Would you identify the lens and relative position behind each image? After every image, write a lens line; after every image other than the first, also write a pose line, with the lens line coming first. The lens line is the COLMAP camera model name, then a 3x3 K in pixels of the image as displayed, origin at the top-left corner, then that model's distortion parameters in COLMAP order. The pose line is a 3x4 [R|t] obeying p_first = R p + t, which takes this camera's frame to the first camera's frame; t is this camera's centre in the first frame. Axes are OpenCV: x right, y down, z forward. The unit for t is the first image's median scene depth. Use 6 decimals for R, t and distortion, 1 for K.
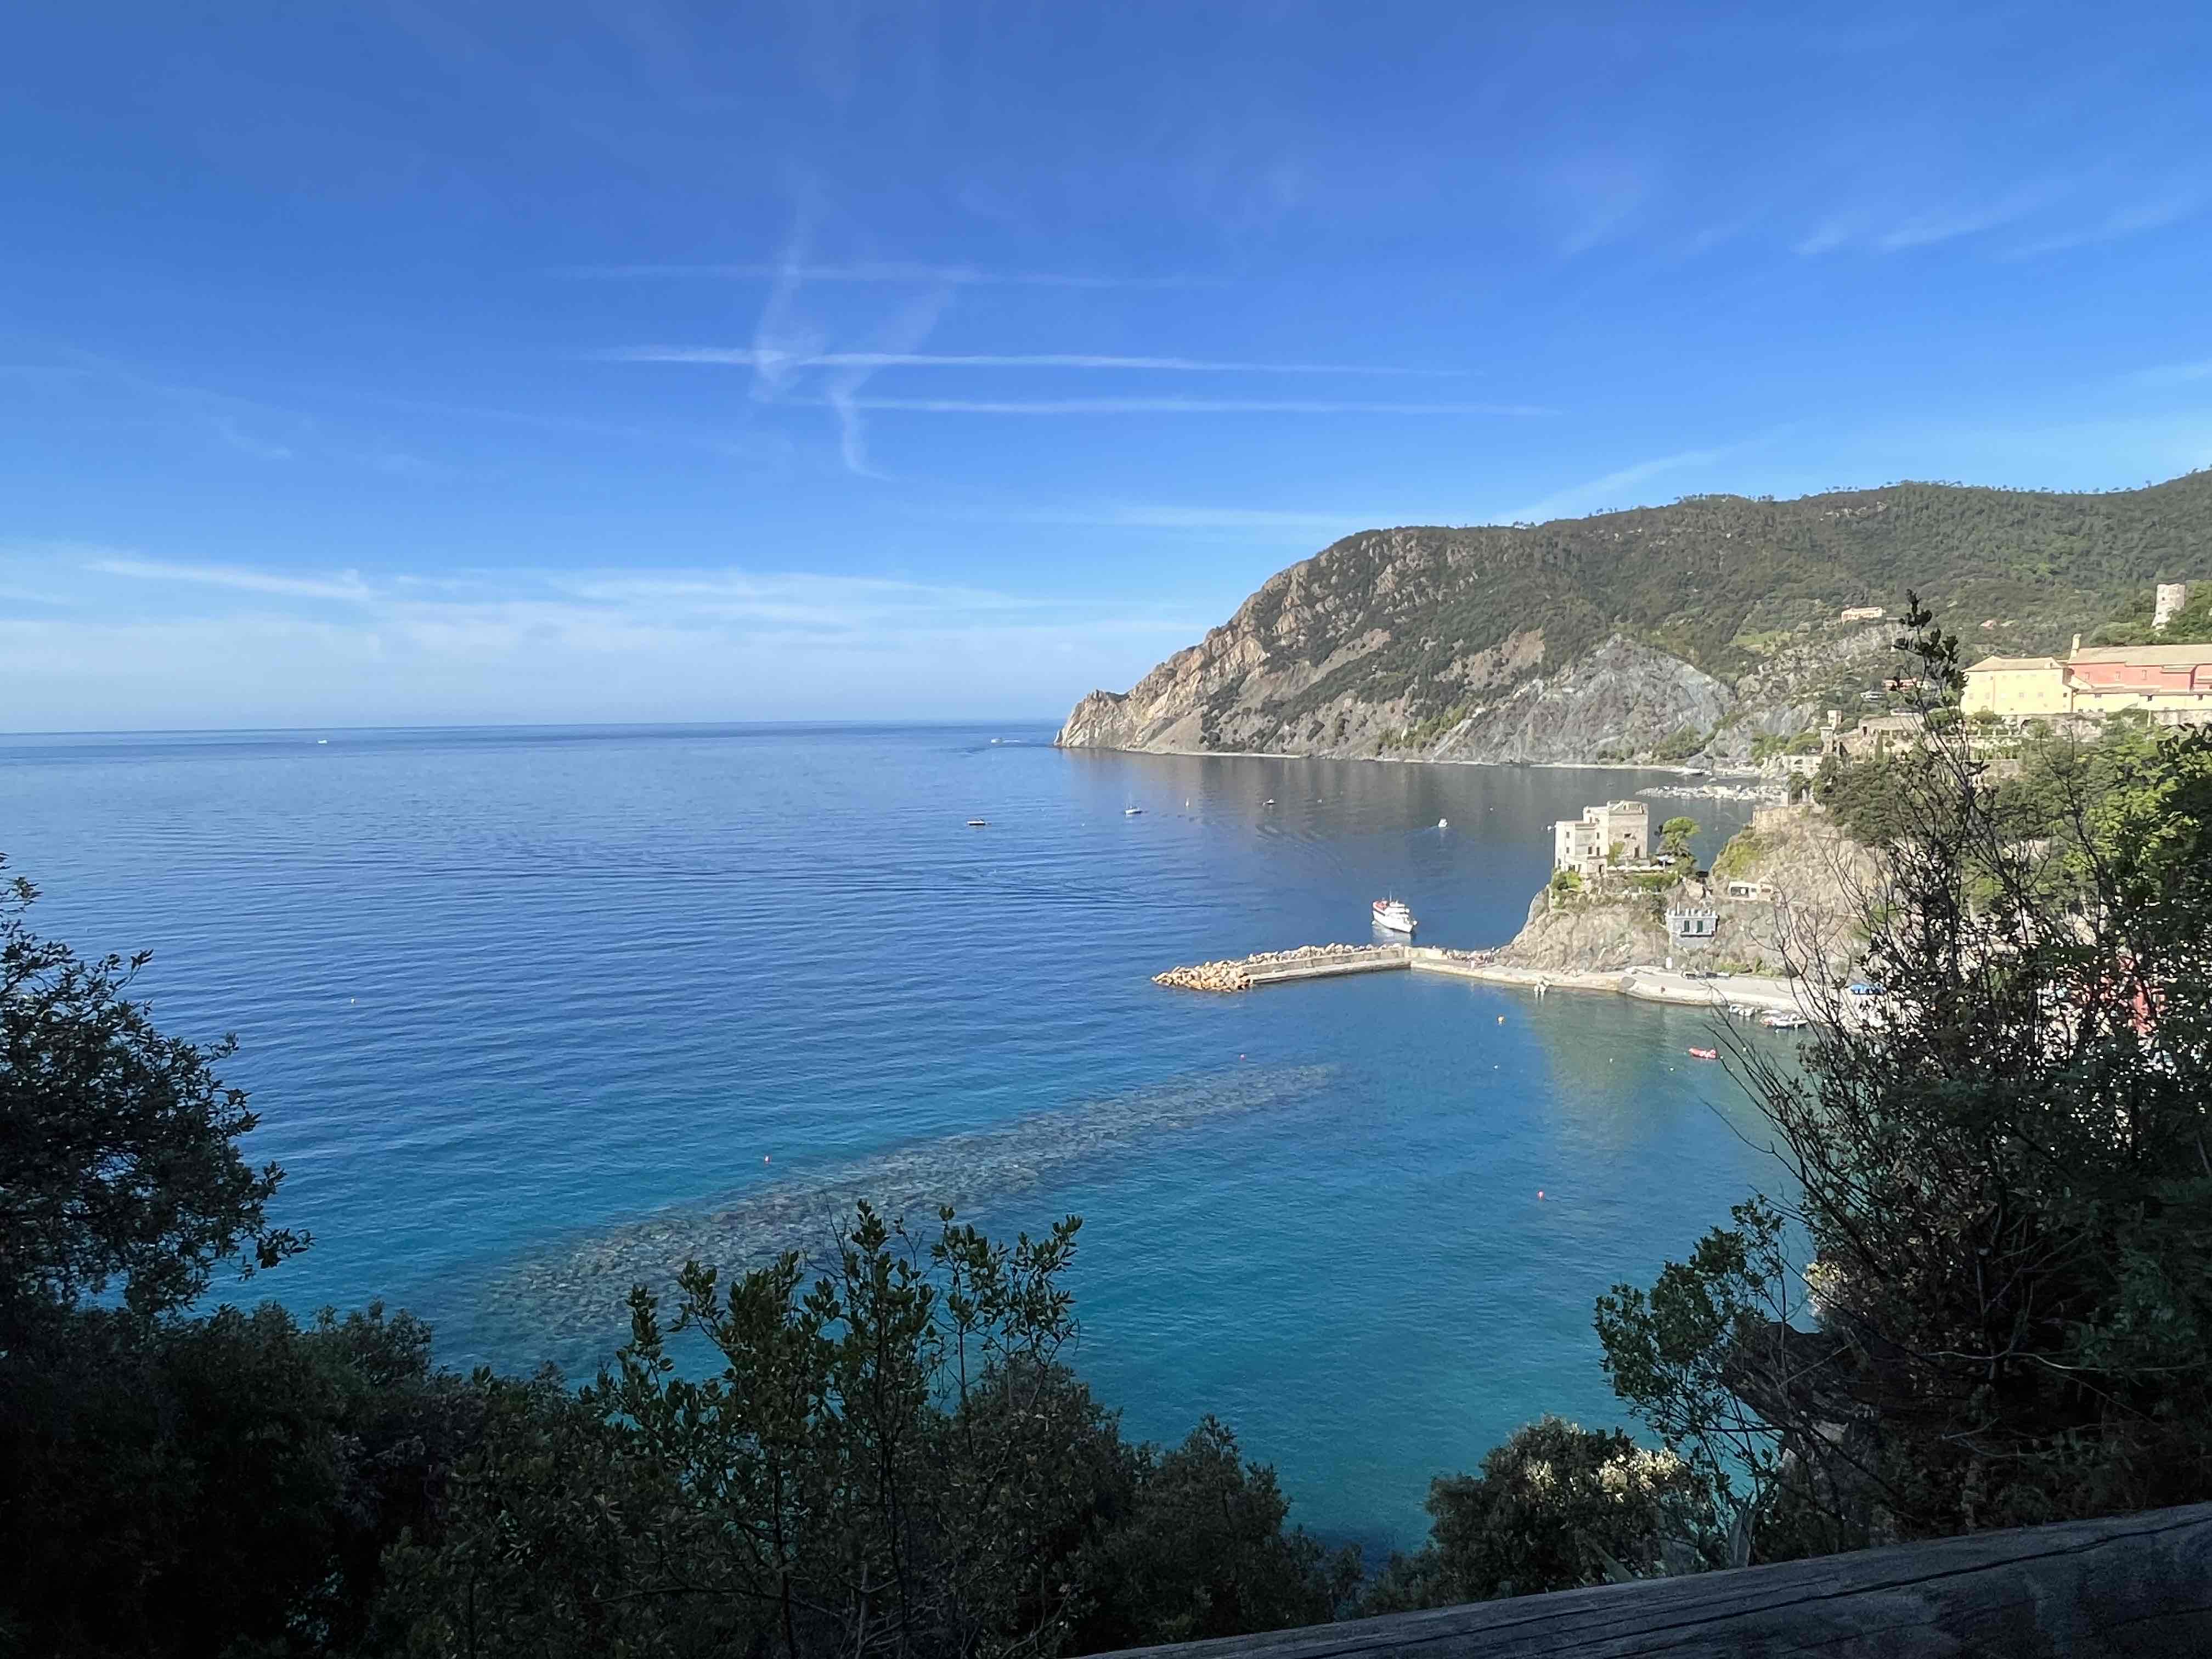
lens RADIAL K [[1382.5, 0, 1106.7], [0, 1382.5, 820.7], [0, 0, 1]] dist [0.021929, -0.008117]
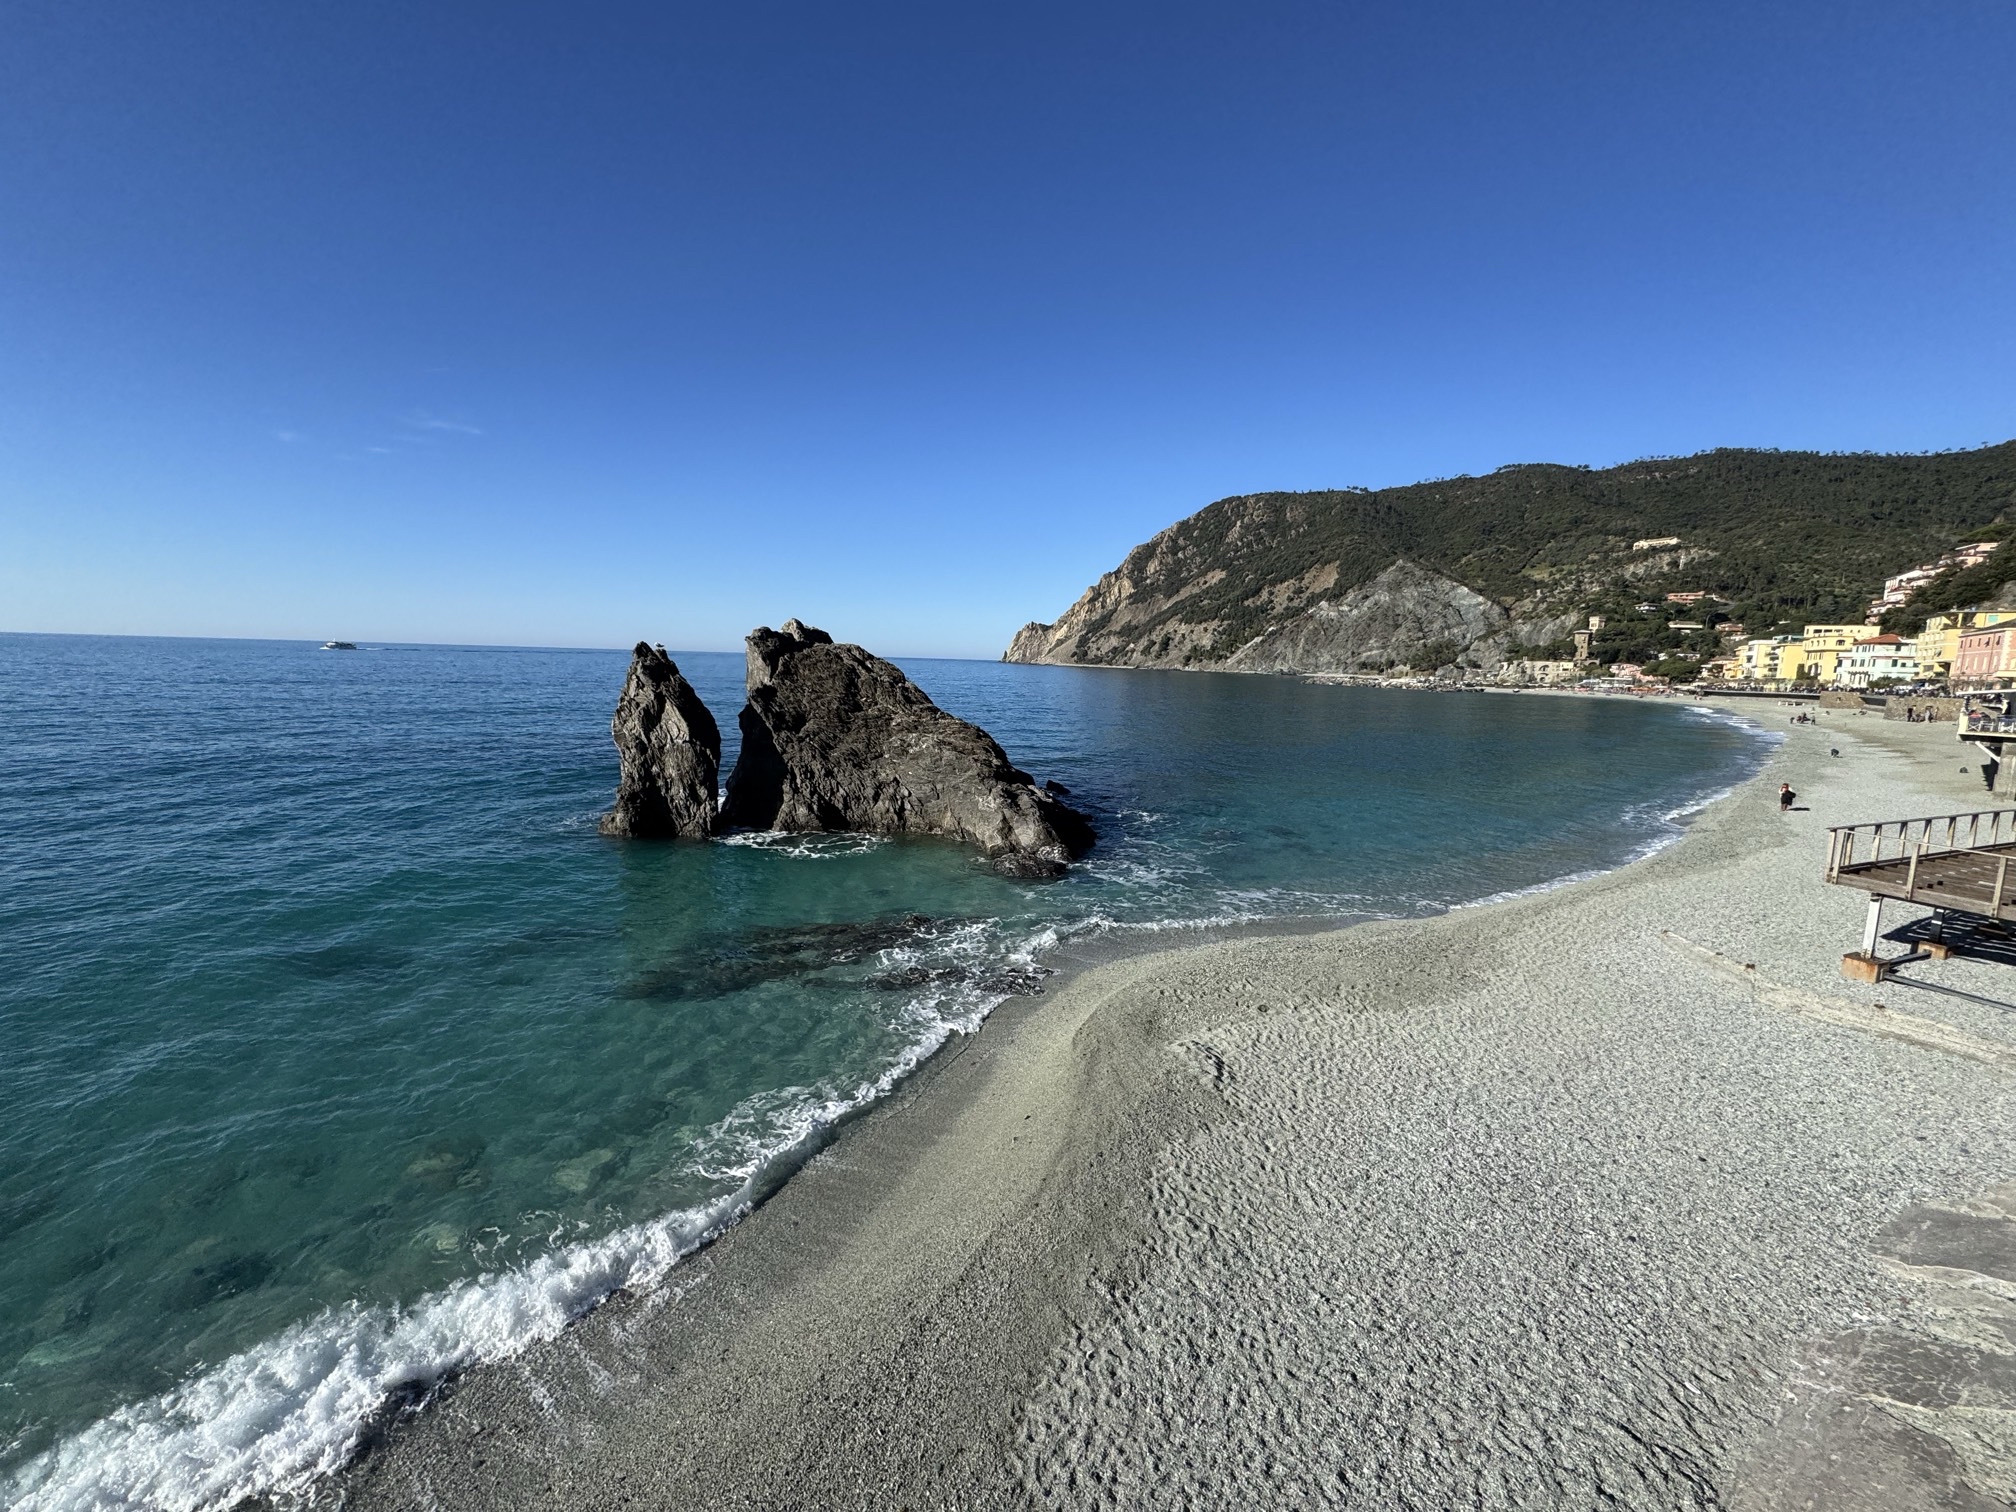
lens RADIAL K [[792.9, 0, 1008.8], [0, 792.9, 756.6], [0, 0, 1]] dist [-0.007659, -0.000154]
pose [[0.976345, 0.068247, -0.205167, 0.165861], [-0.061087, 0.997288, 0.041039, 0.009513], [0.207411, -0.027535, 0.977866, 0.263023]]
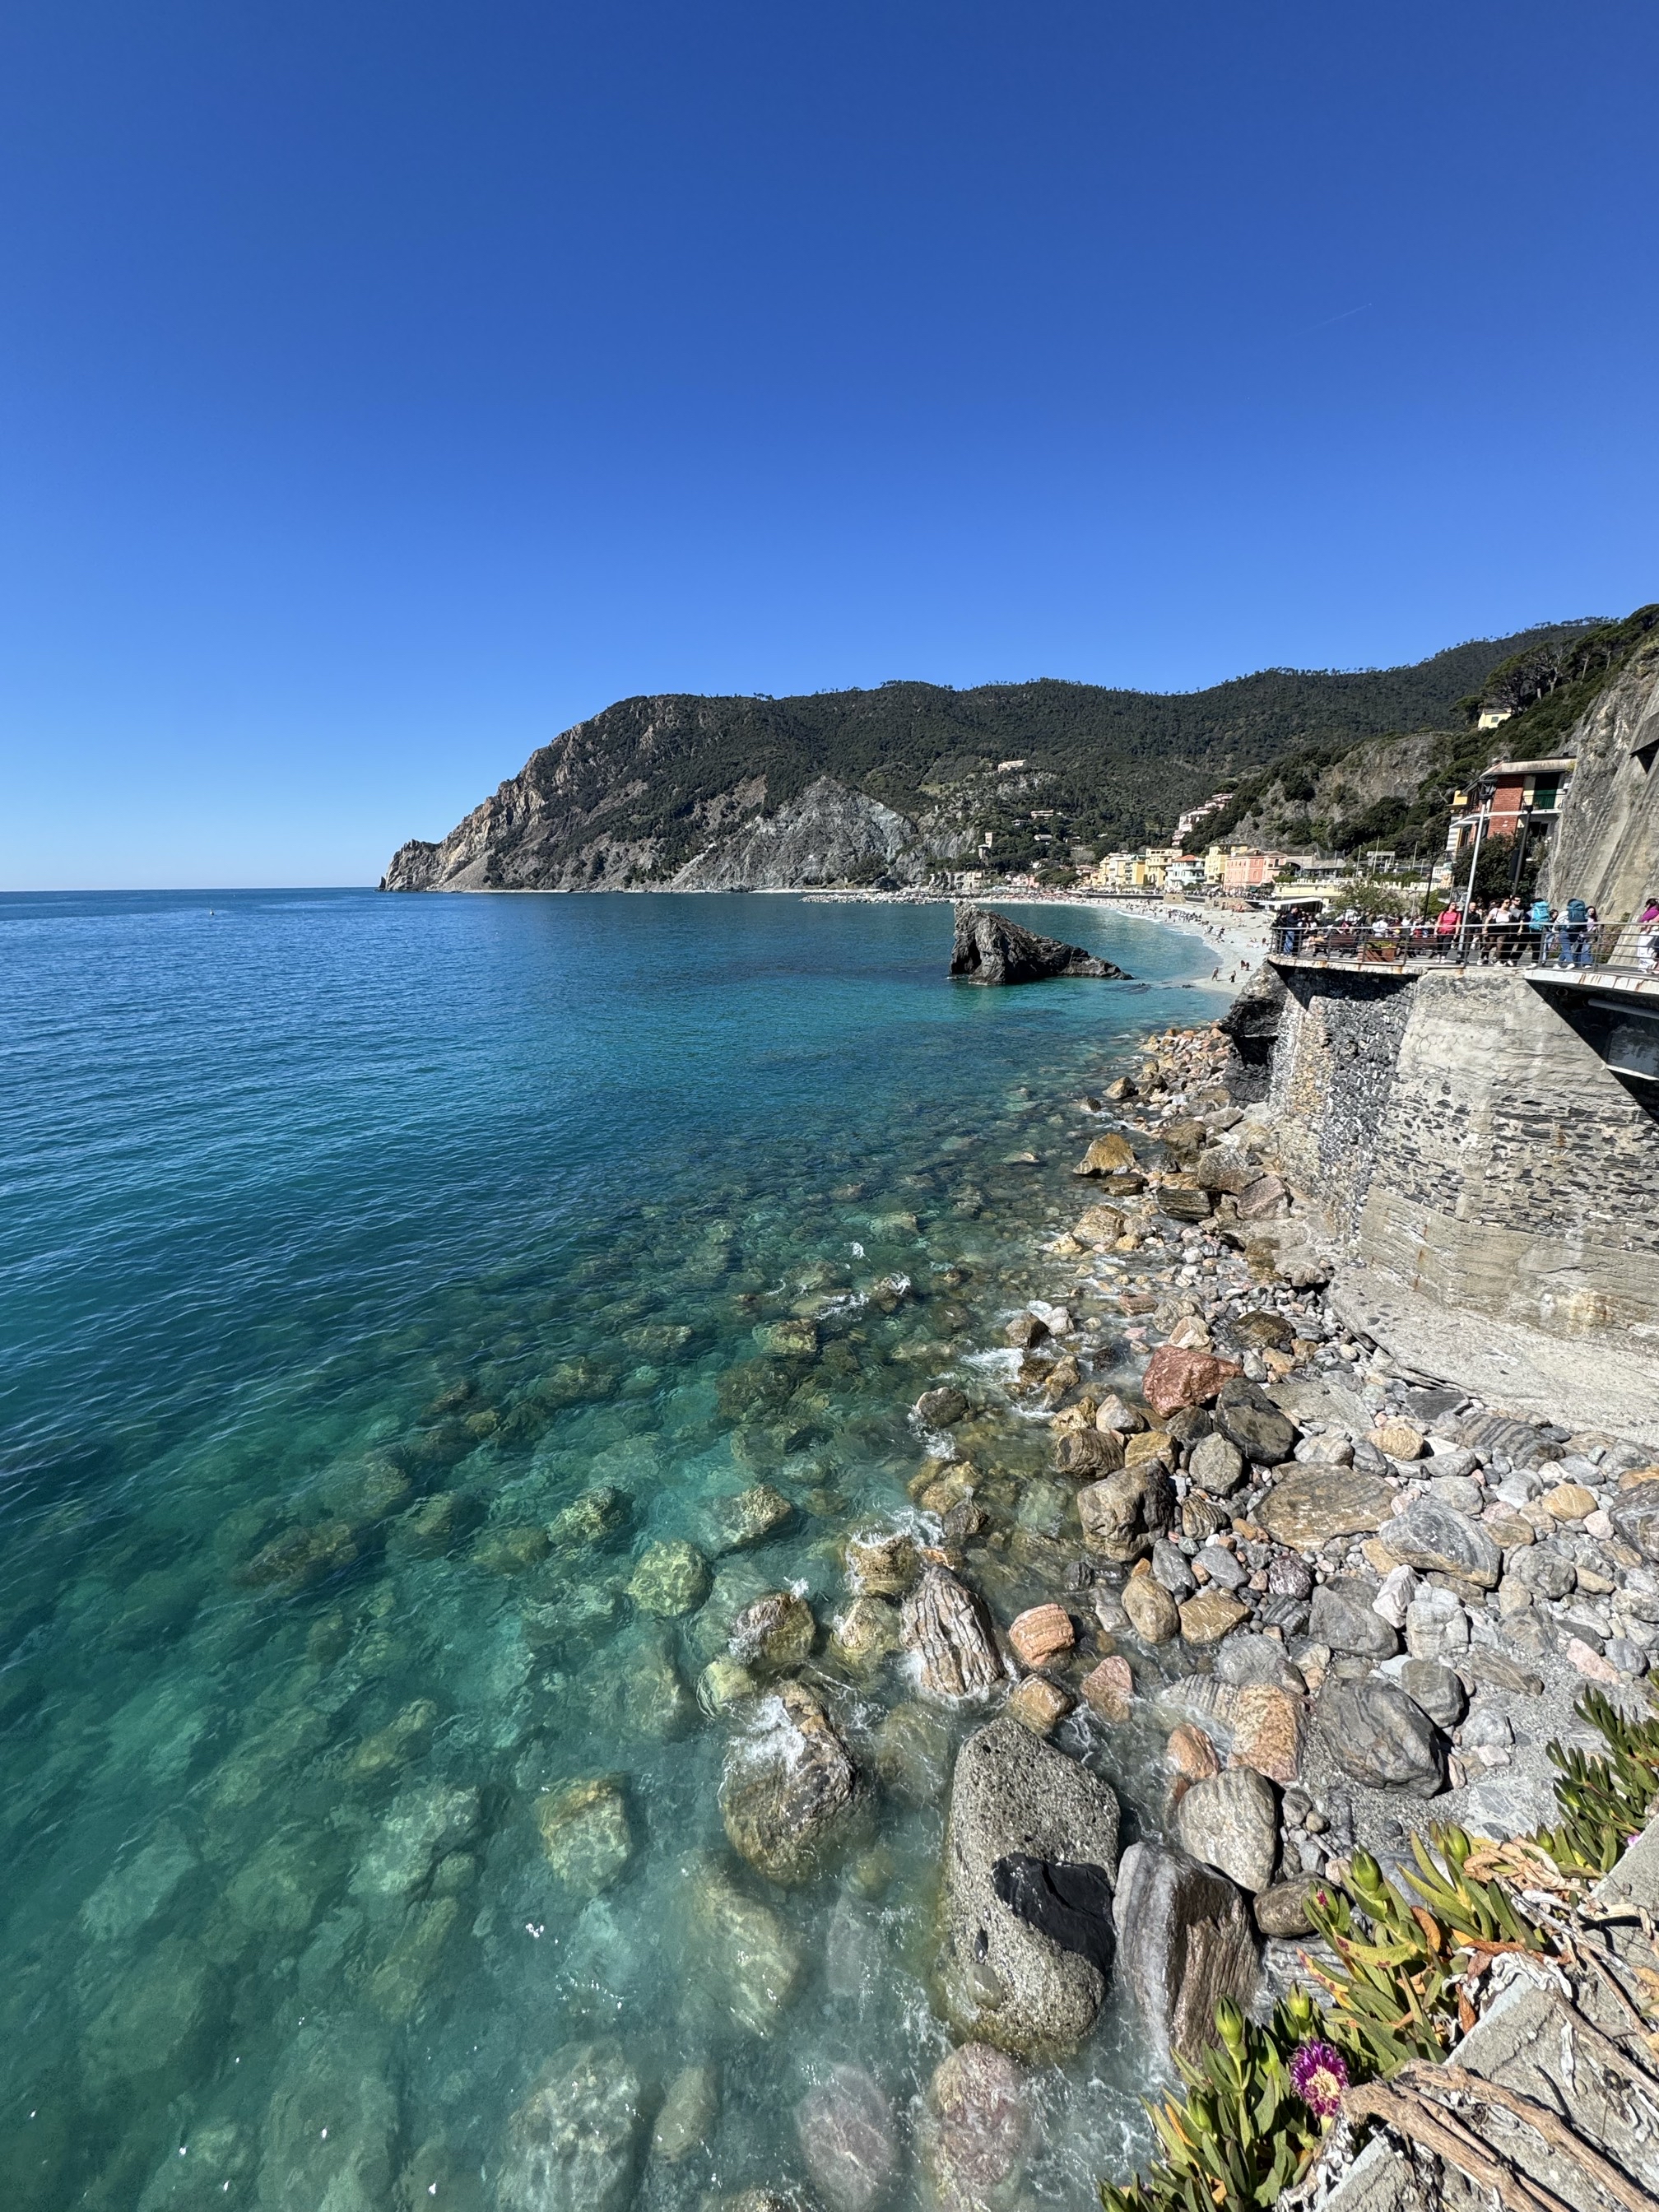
lens RADIAL K [[870.0, 0, 835.4], [0, 870.0, 1110.4], [0, 0, 1]] dist [-0.007659, -0.000154]
pose [[0.955023, -0.073038, 0.287398, 0.121970], [0.023142, 0.984594, 0.173319, 0.010175], [-0.295629, -0.158873, 0.941999, 0.223594]]
